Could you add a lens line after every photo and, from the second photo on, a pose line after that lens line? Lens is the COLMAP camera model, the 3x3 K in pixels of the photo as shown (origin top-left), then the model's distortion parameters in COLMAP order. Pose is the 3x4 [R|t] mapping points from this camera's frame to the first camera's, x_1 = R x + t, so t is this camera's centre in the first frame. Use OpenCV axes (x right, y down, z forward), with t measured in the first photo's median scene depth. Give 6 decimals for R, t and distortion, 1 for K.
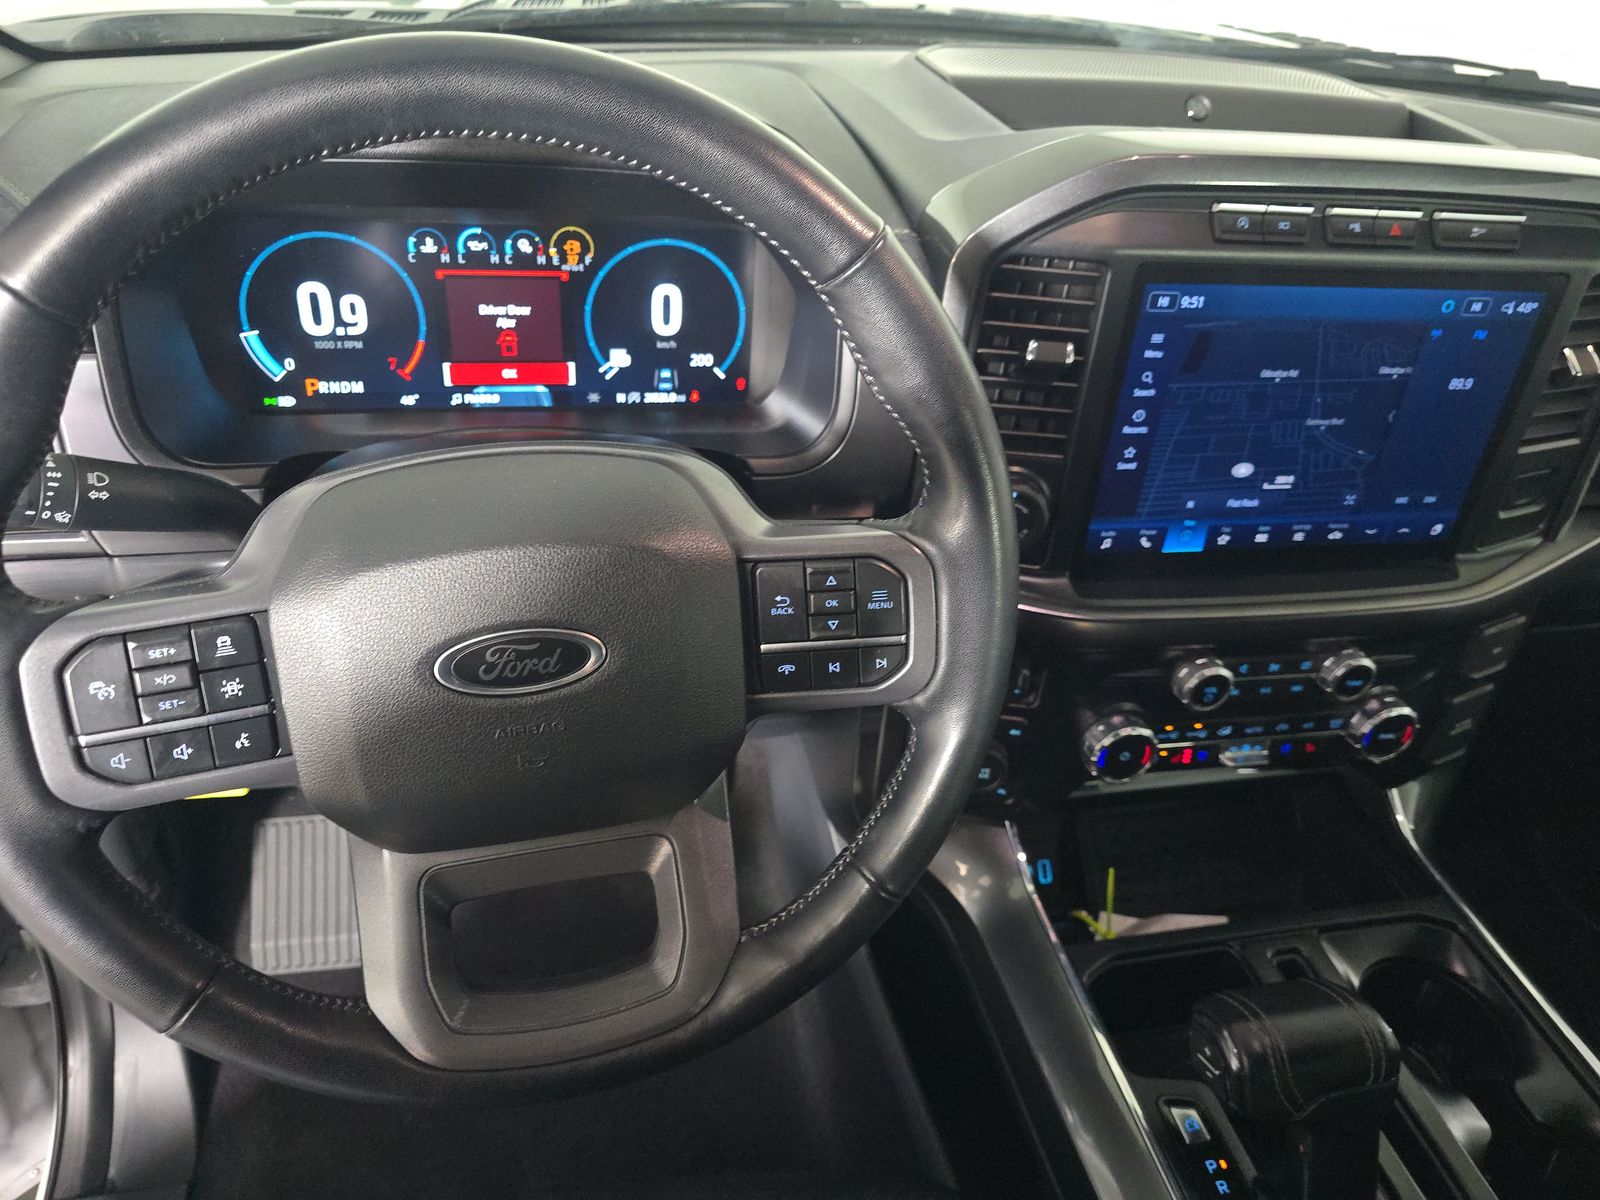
lens RADIAL K [[1091.6, 0, 800.0], [0, 1091.6, 600.0], [0, 0, 1]] dist [0.042431, -0.051646]
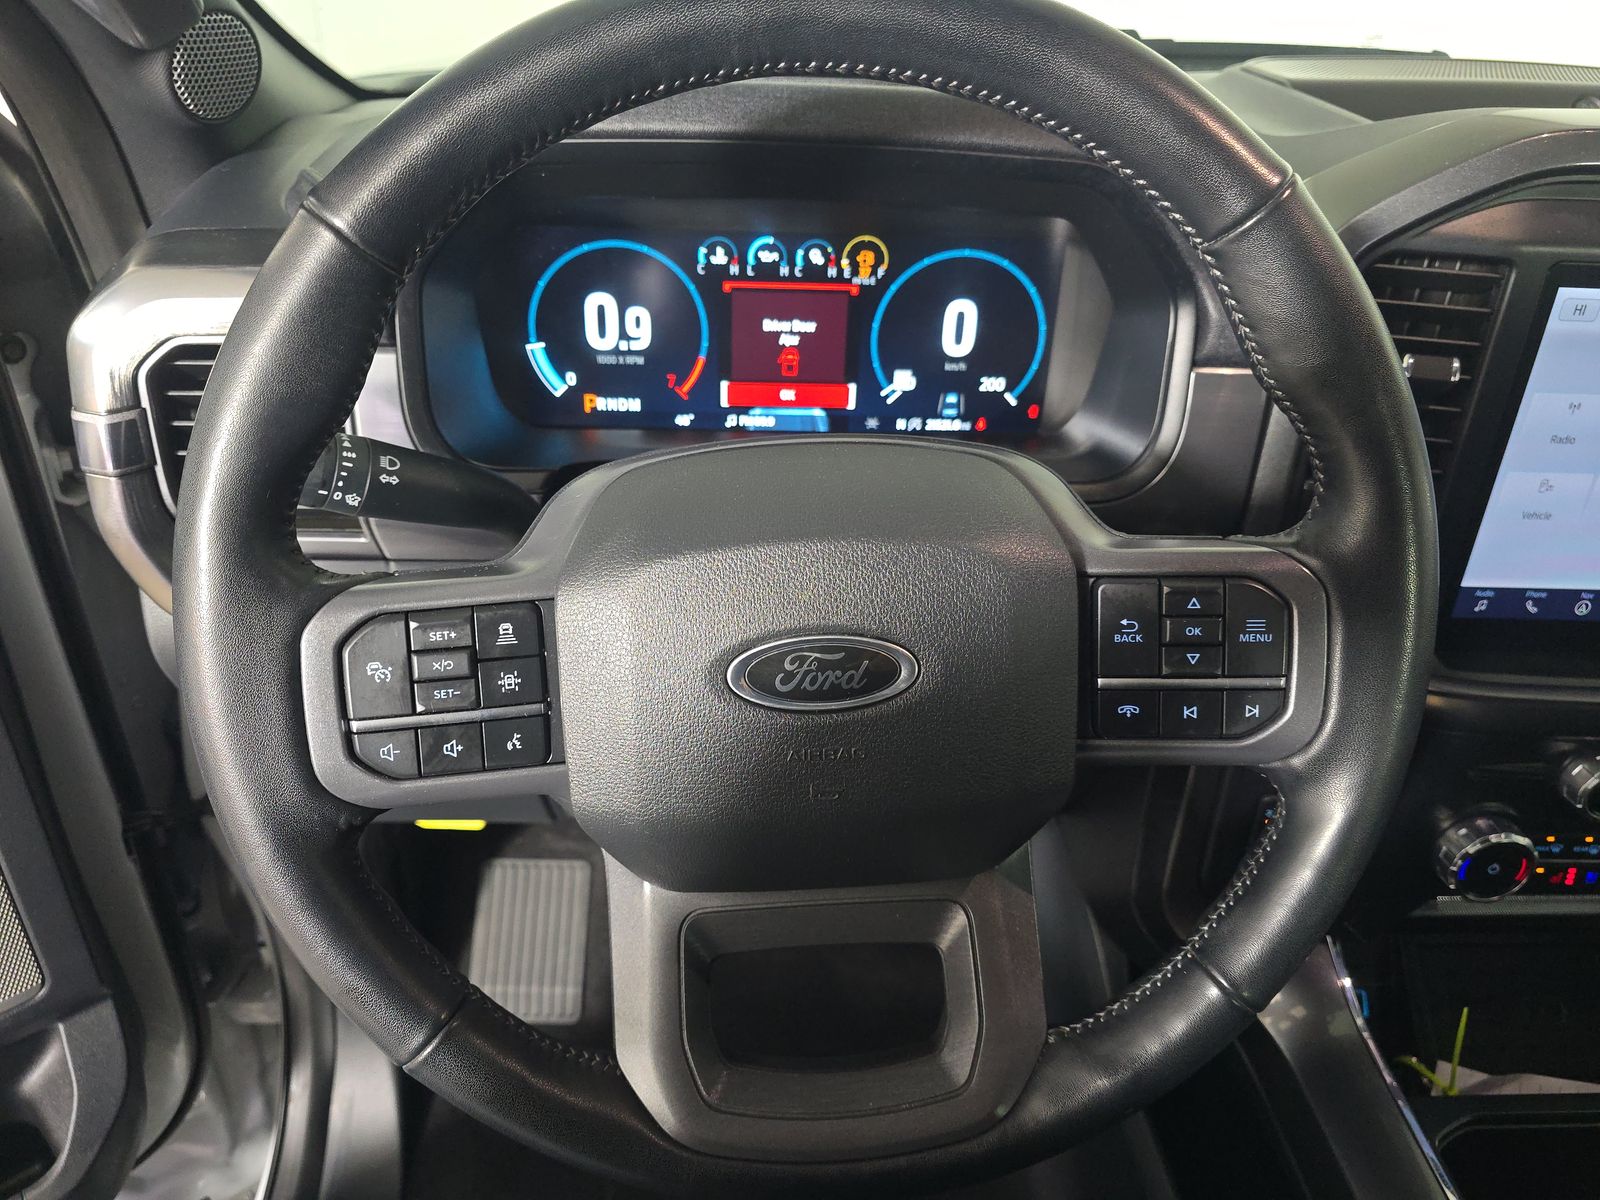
lens RADIAL K [[1094.4, 0, 800.0], [0, 1094.4, 600.0], [0, 0, 1]] dist [0.075213, -0.139527]
pose [[0.981921, 0.049467, -0.182714, -0.084627], [-0.064339, 0.995001, -0.076382, 0.047340], [0.178022, 0.086757, 0.980195, 0.106077]]
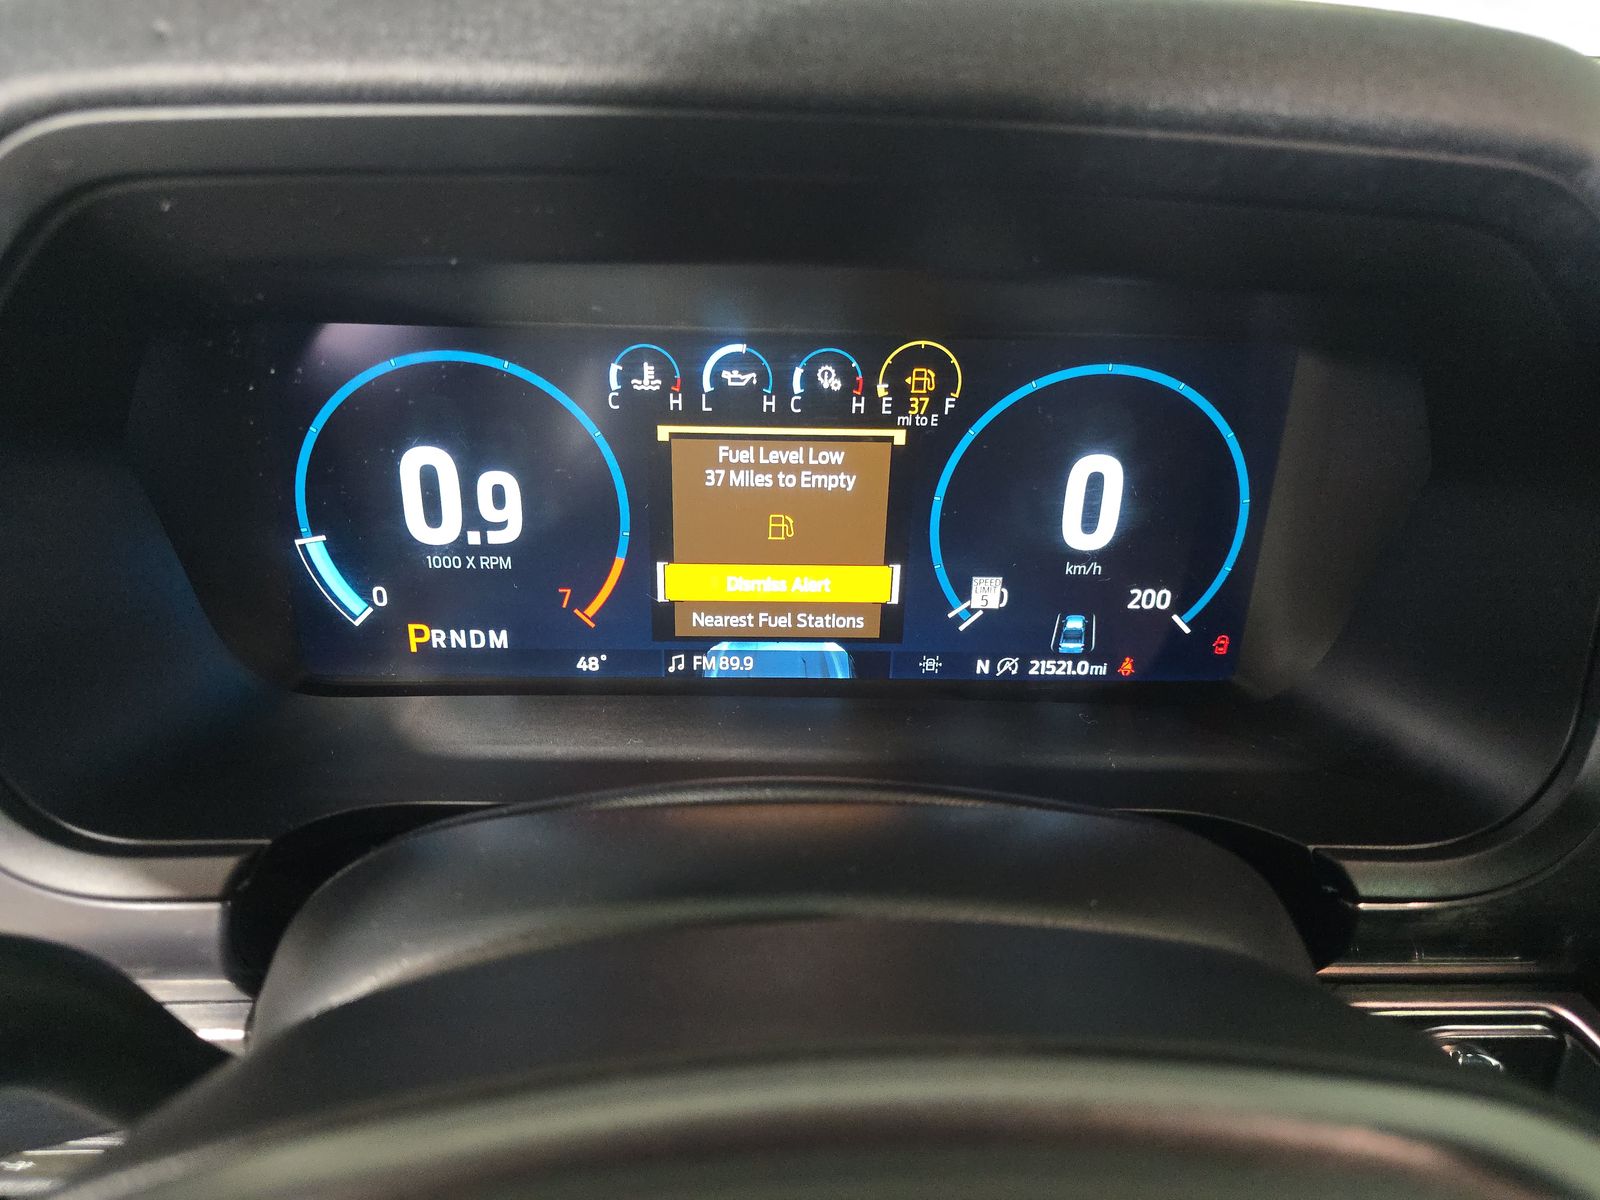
lens RADIAL K [[1091.6, 0, 800.0], [0, 1091.6, 600.0], [0, 0, 1]] dist [0.042431, -0.051646]
pose [[0.981641, 0.029891, -0.188381, -0.181850], [-0.058793, 0.986973, -0.149761, -0.160232], [0.181450, 0.158087, 0.970610, 0.576721]]
